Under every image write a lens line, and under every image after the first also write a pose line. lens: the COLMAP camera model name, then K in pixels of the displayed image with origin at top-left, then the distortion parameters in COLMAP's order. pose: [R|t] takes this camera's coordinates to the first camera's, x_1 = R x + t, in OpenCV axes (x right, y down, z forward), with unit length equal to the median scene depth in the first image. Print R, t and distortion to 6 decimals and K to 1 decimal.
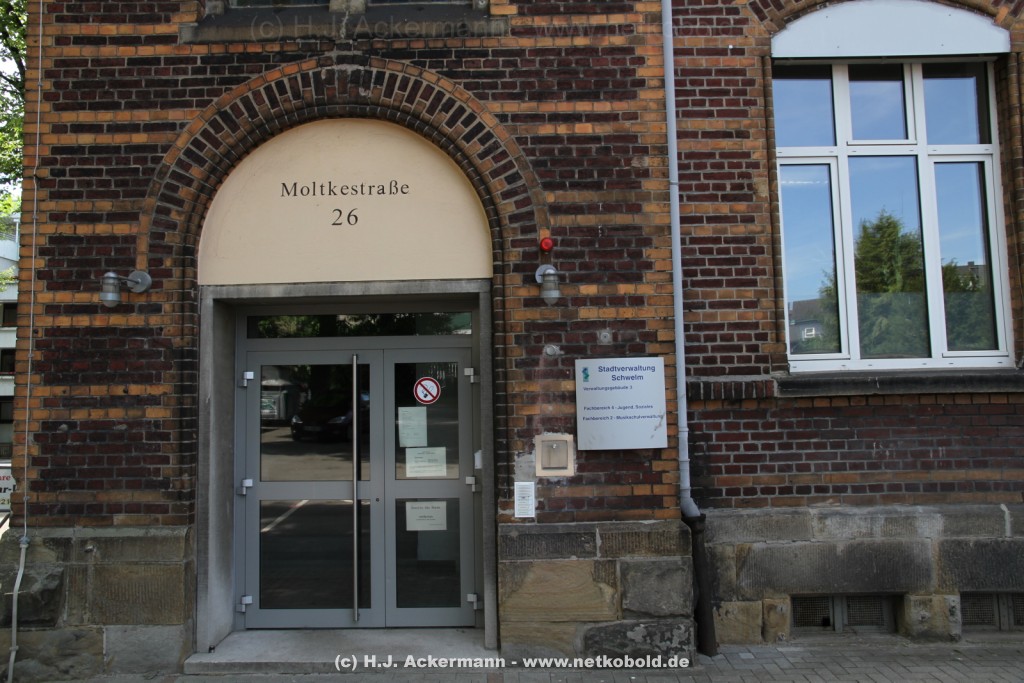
lens RADIAL K [[767.3, 0, 505.3], [0, 767.3, 345.5], [0, 0, 1]] dist [-0.053900, 0.010083]
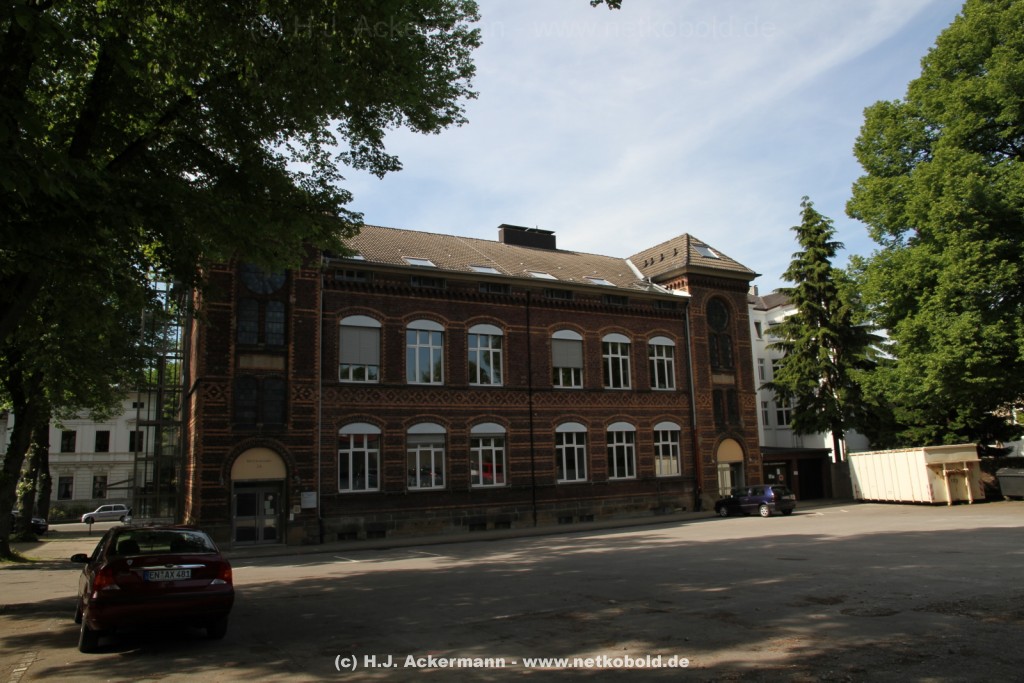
lens RADIAL K [[721.6, 0, 508.7], [0, 721.6, 341.6], [0, 0, 1]] dist [-0.089496, 0.062473]
pose [[0.880375, 0.069863, 0.469105, -1.102410], [-0.021476, 0.993949, -0.107722, -0.549179], [-0.473792, 0.084761, 0.876548, -4.422882]]
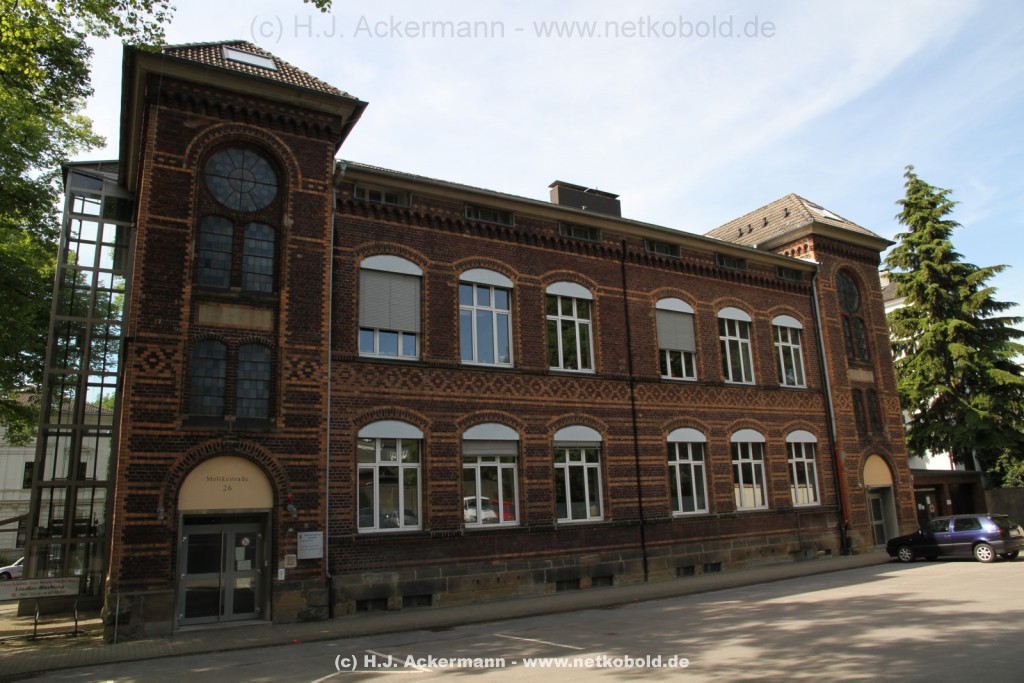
lens RADIAL K [[721.6, 0, 511.5], [0, 721.6, 341.3], [0, 0, 1]] dist [-0.089496, 0.062473]
pose [[0.863045, 0.099079, 0.495315, -0.730448], [-0.015712, 0.985366, -0.169728, -0.292344], [-0.504883, 0.138701, 0.851971, -2.275480]]
